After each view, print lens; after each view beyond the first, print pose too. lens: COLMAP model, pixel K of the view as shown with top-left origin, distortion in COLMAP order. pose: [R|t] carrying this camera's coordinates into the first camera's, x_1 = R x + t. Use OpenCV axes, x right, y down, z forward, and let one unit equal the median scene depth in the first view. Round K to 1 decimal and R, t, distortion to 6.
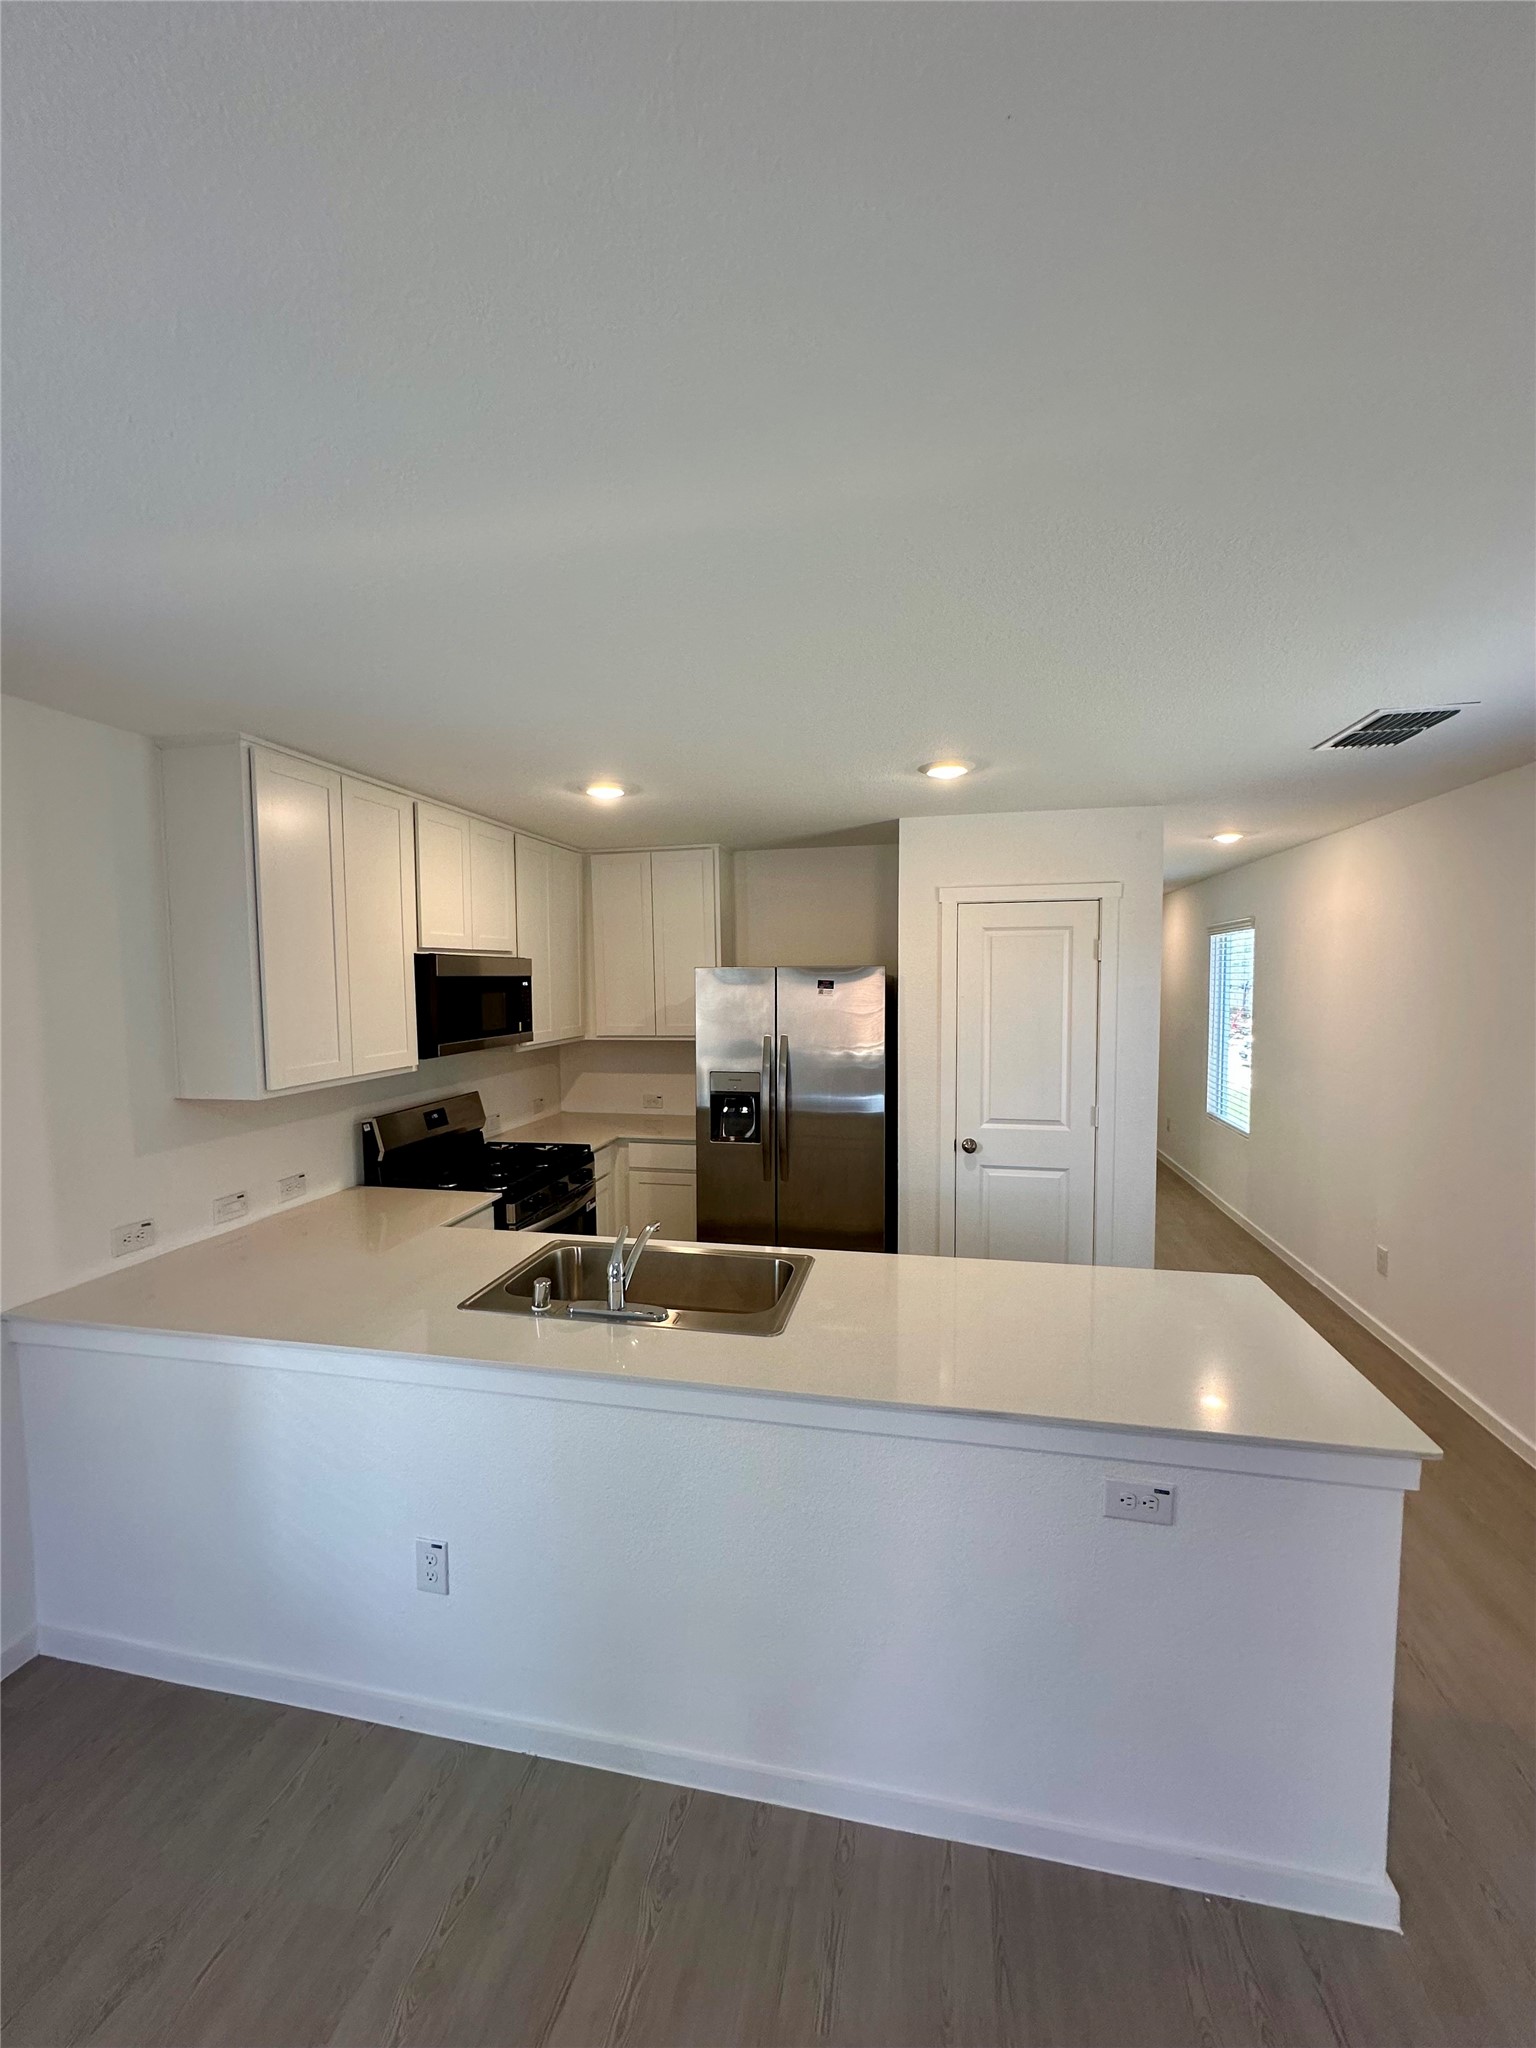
lens RADIAL K [[812.6, 0, 768.0], [0, 812.6, 1024.0], [0, 0, 1]] dist [-0.002758, 0.000272]
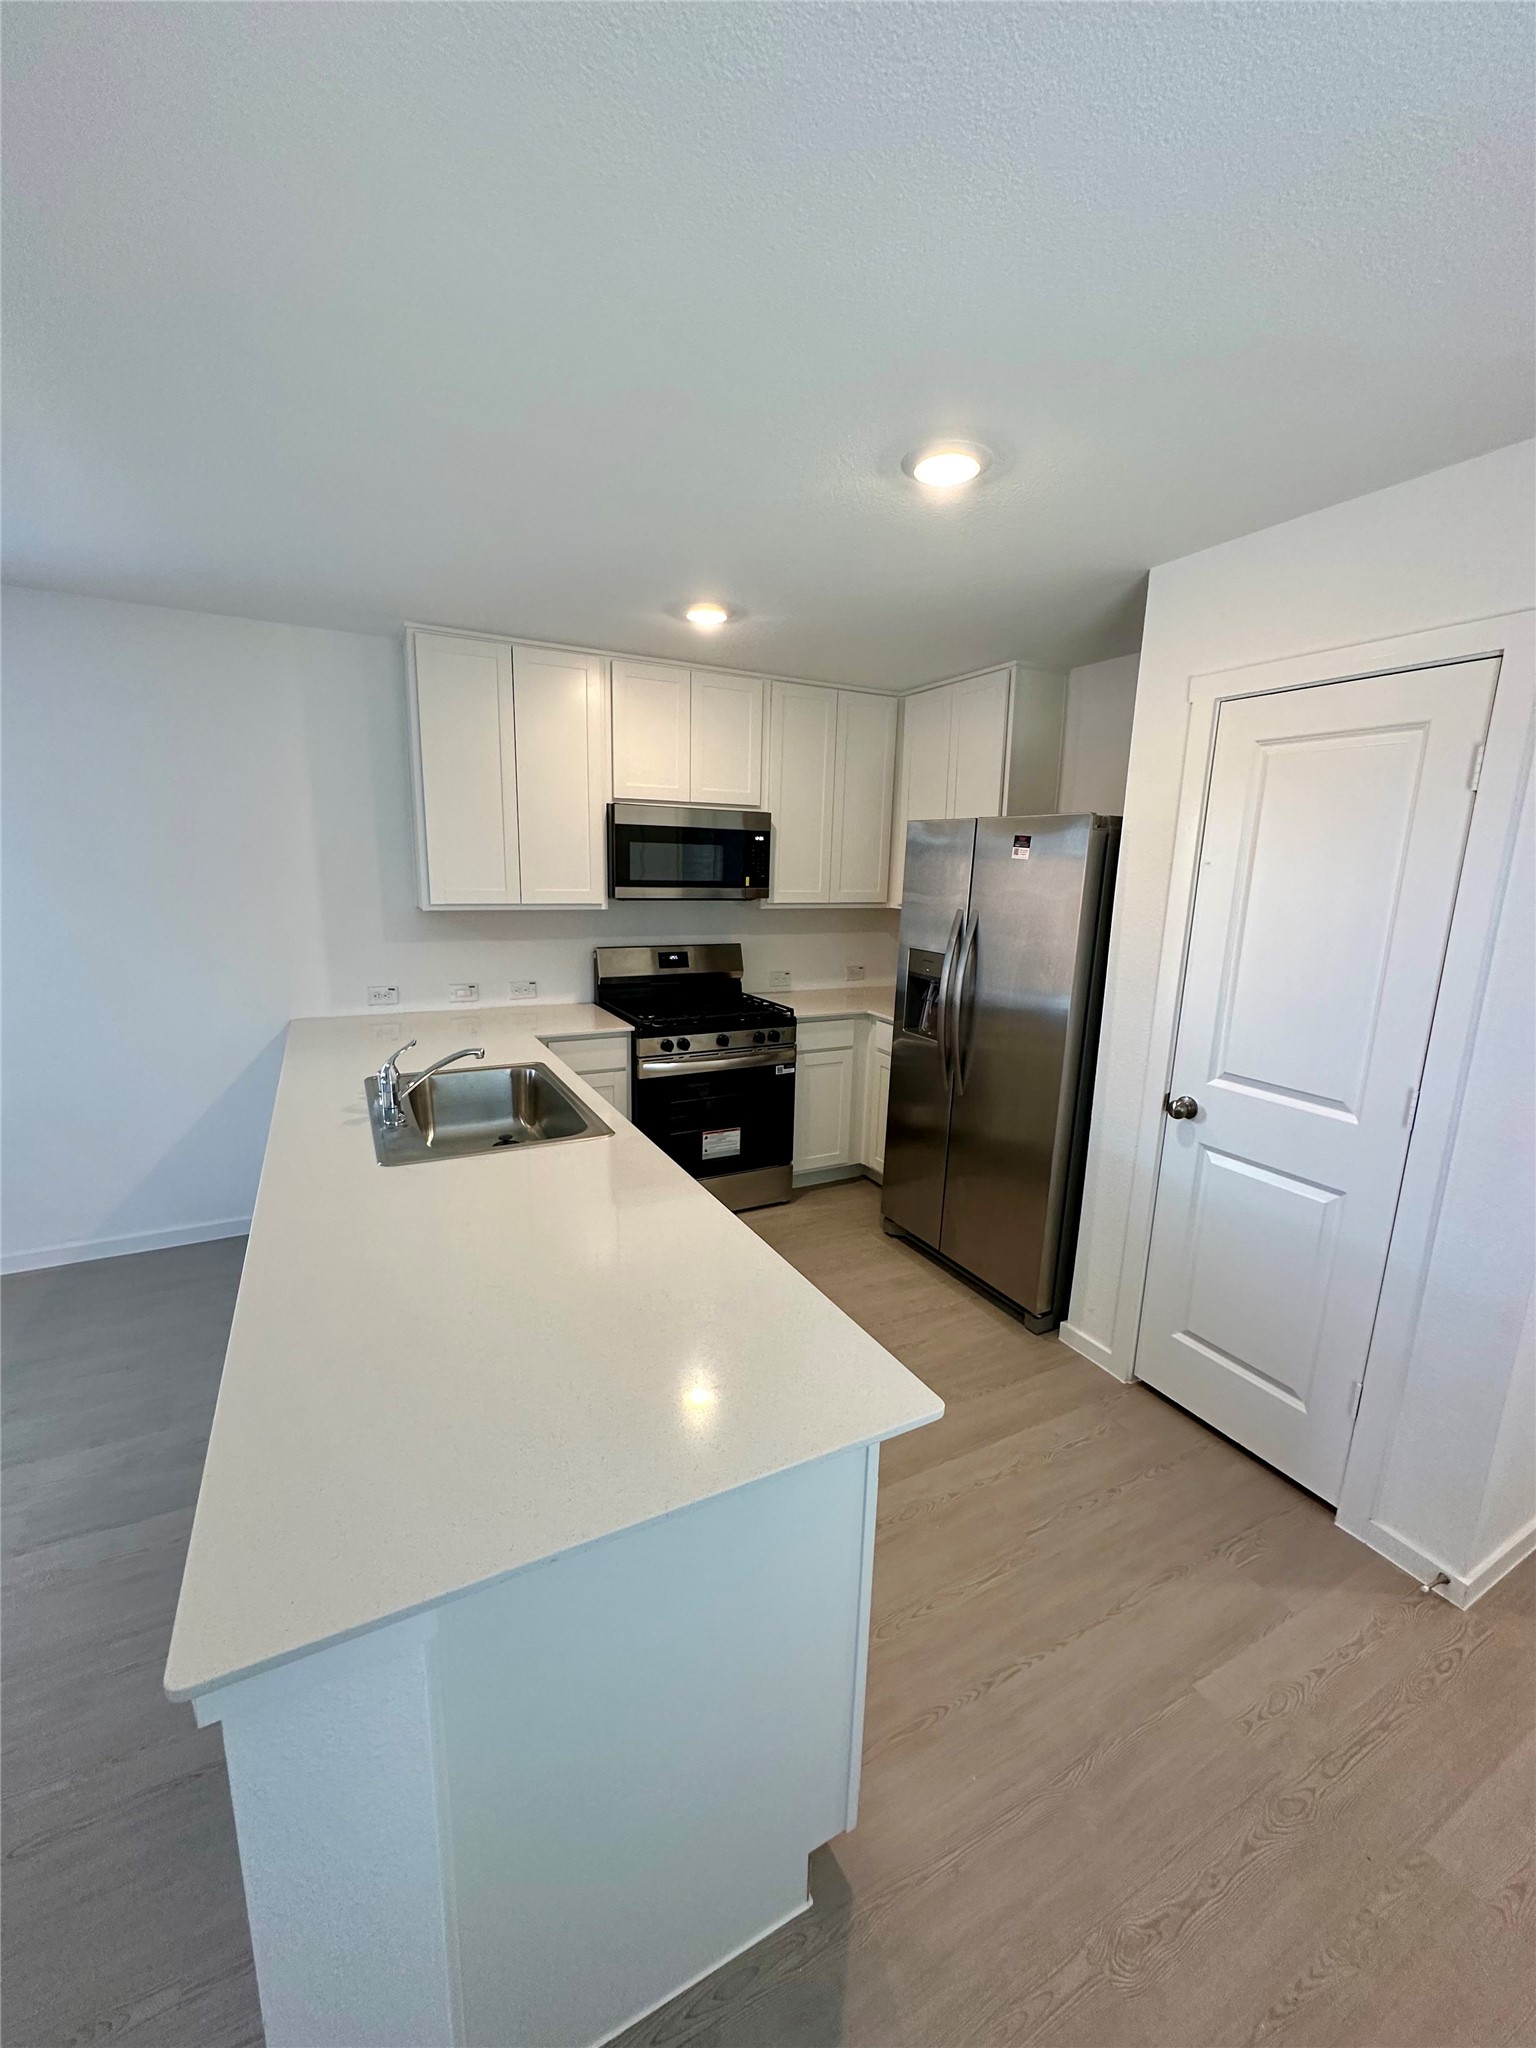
lens RADIAL K [[812.6, 0, 768.0], [0, 812.6, 1024.0], [0, 0, 1]] dist [-0.002758, 0.000272]
pose [[0.639160, 0.175835, -0.748703, 0.499940], [-0.076522, 0.983222, 0.165586, 0.008309], [0.765258, -0.048543, 0.641891, 0.361803]]
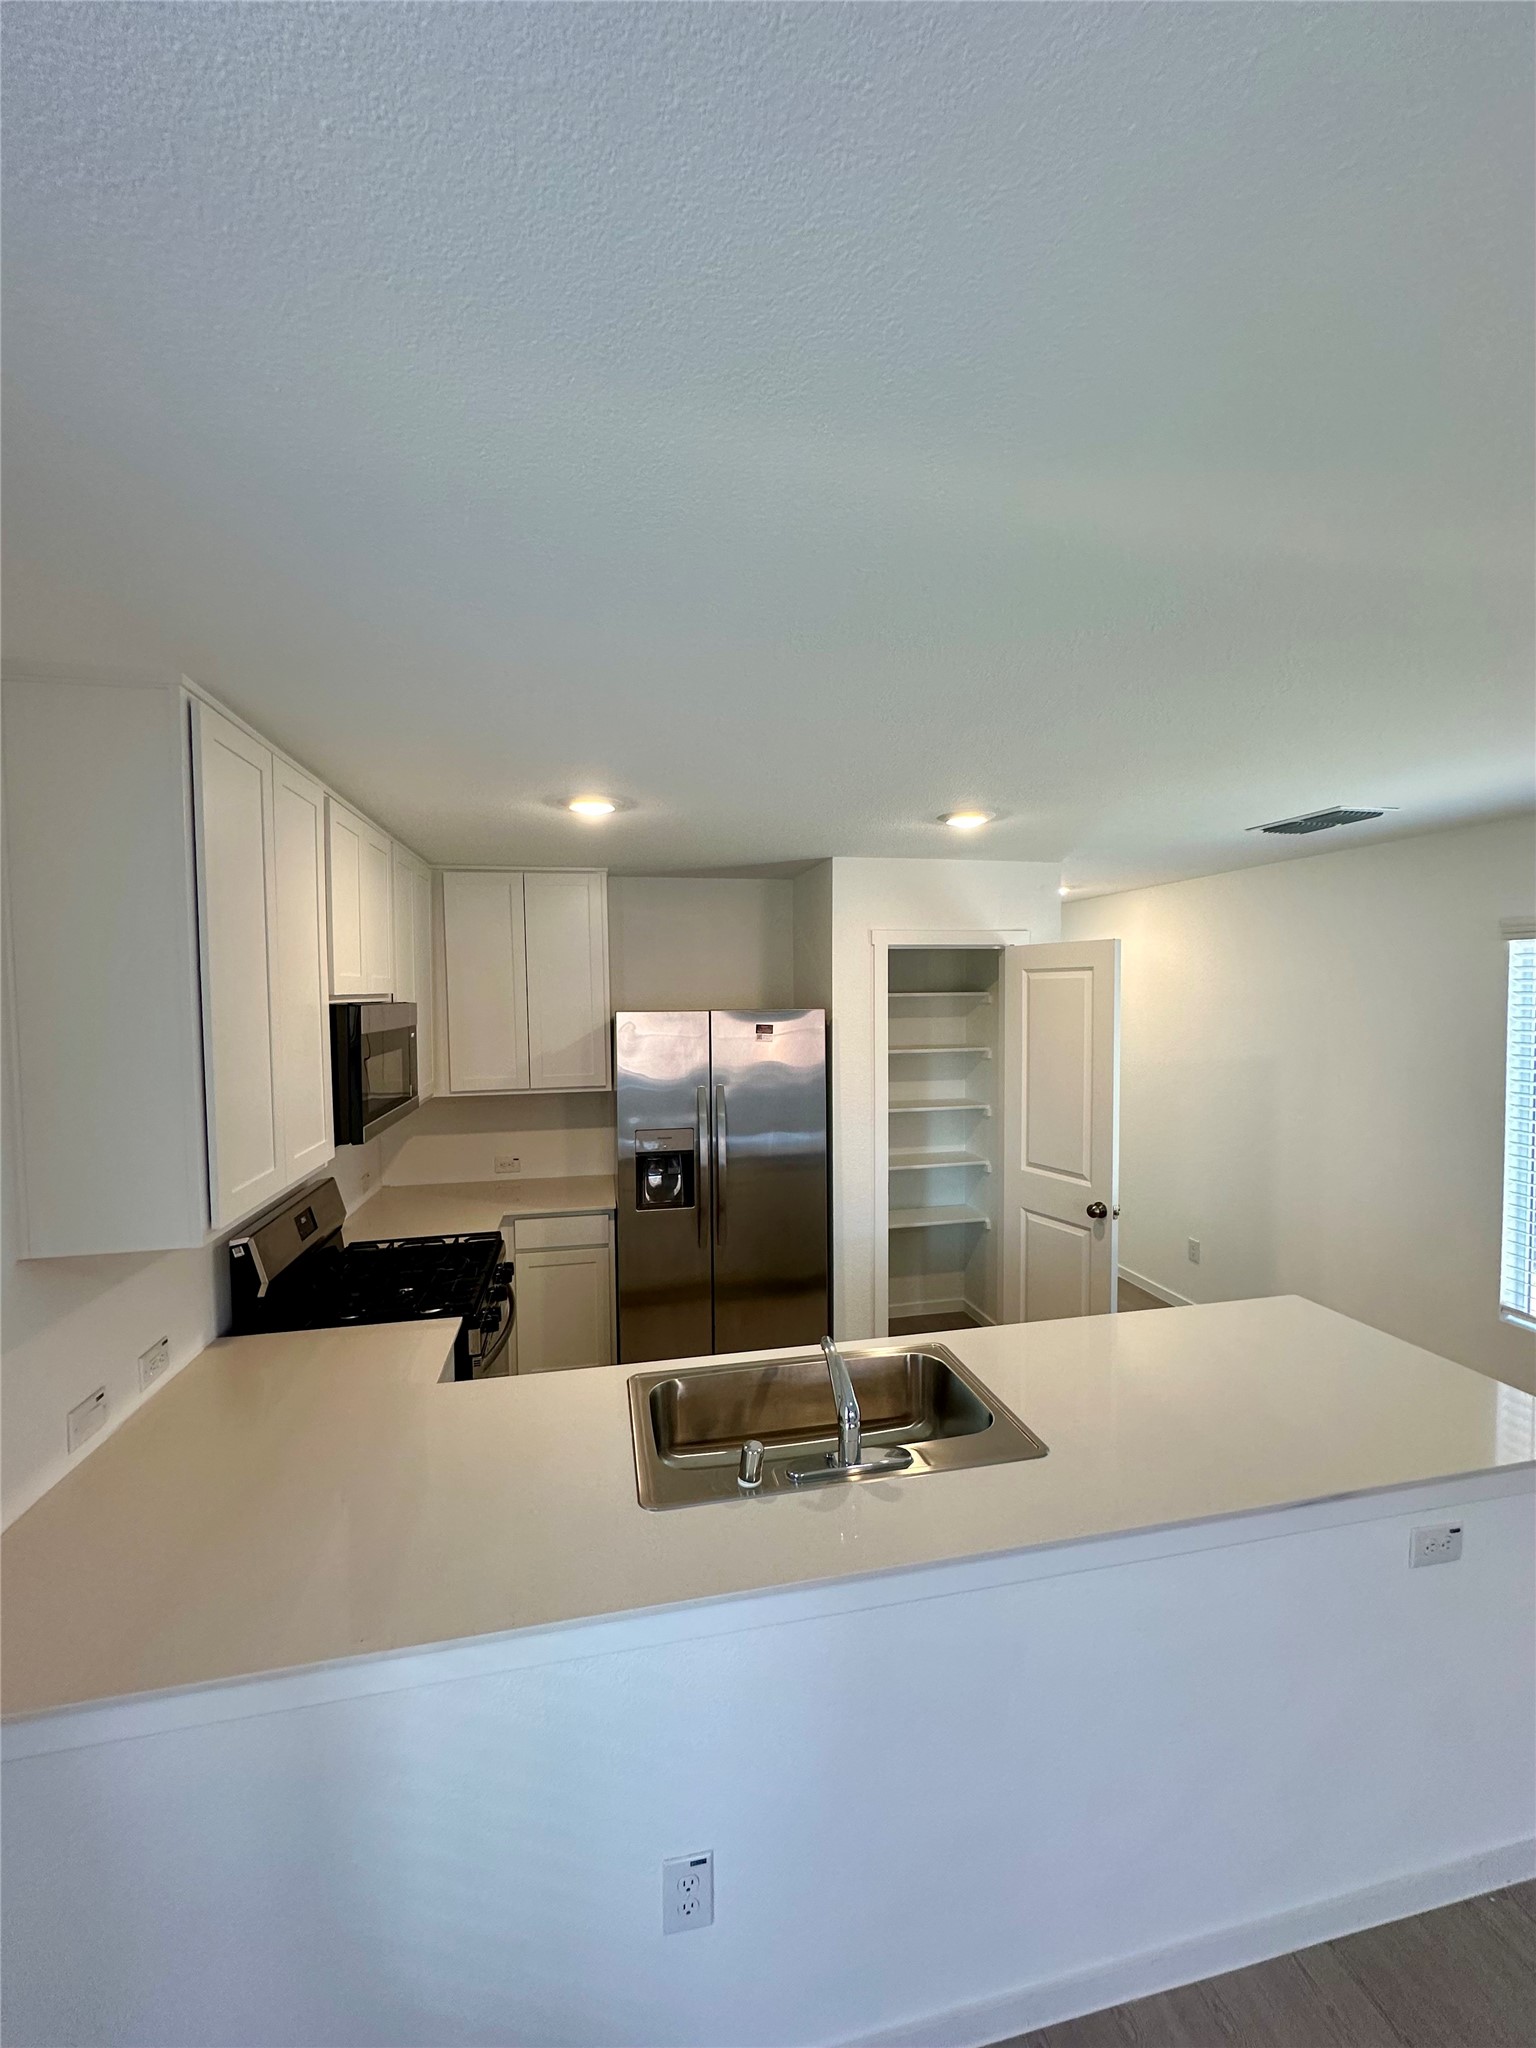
lens RADIAL K [[812.6, 0, 768.0], [0, 812.6, 1024.0], [0, 0, 1]] dist [-0.002758, 0.000272]
pose [[0.914270, -0.015689, 0.404800, -0.305606], [0.024983, 0.999531, -0.017688, -0.038189], [-0.404333, 0.026285, 0.914234, 0.148006]]
